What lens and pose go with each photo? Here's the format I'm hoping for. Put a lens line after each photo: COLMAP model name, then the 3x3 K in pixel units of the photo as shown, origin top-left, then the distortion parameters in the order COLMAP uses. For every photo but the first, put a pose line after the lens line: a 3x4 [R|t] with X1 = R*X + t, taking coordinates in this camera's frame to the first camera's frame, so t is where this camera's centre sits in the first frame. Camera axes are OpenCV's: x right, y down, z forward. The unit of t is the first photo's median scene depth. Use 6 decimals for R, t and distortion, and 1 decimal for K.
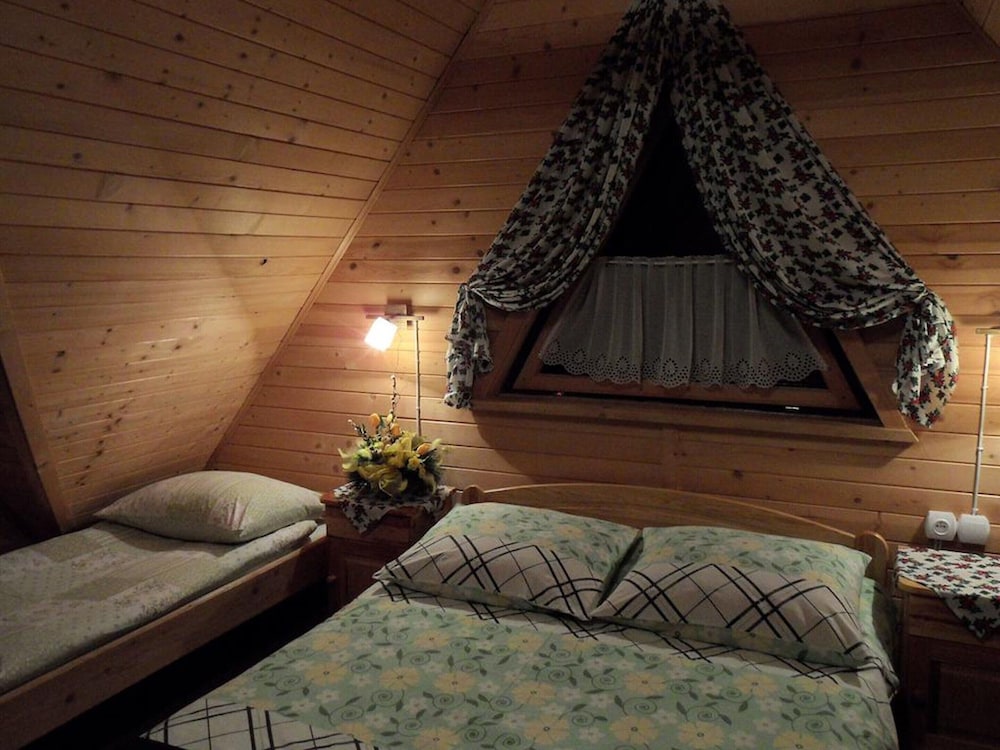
lens RADIAL K [[837.7, 0, 500.0], [0, 837.7, 375.0], [0, 0, 1]] dist [0.010200, 0.002442]
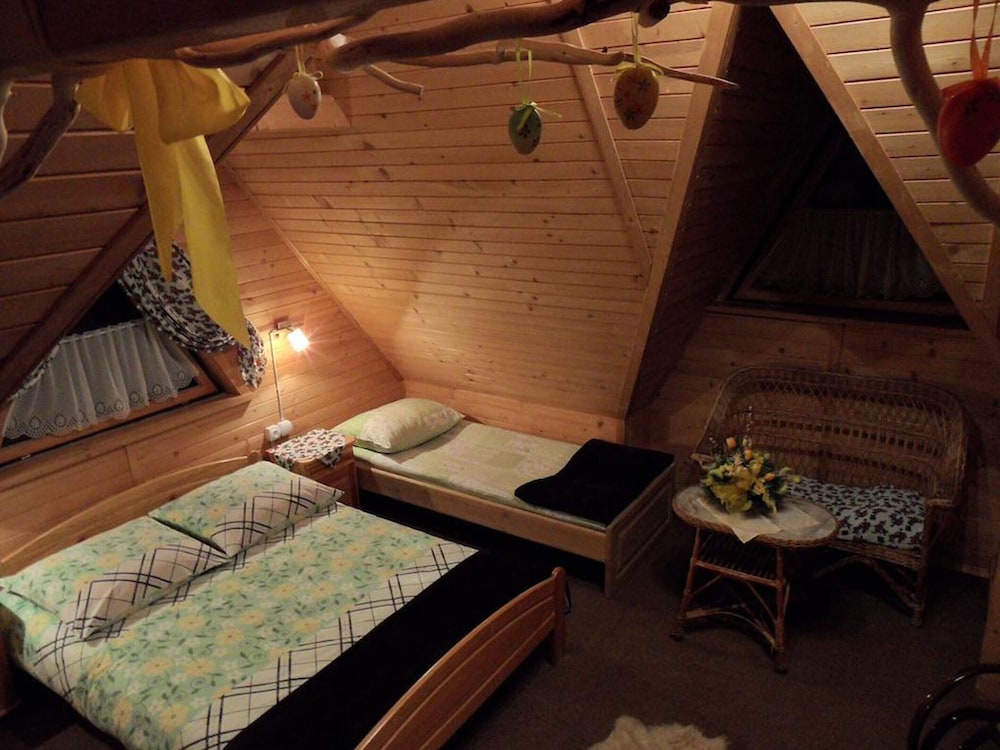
lens RADIAL K [[800.3, 0, 500.0], [0, 800.3, 375.0], [0, 0, 1]] dist [-0.083852, -0.002313]
pose [[0.136896, -0.302940, 0.943126, -1.135669], [0.153502, 0.947076, 0.281928, -0.398726], [-0.978620, 0.106177, 0.176153, 0.146285]]
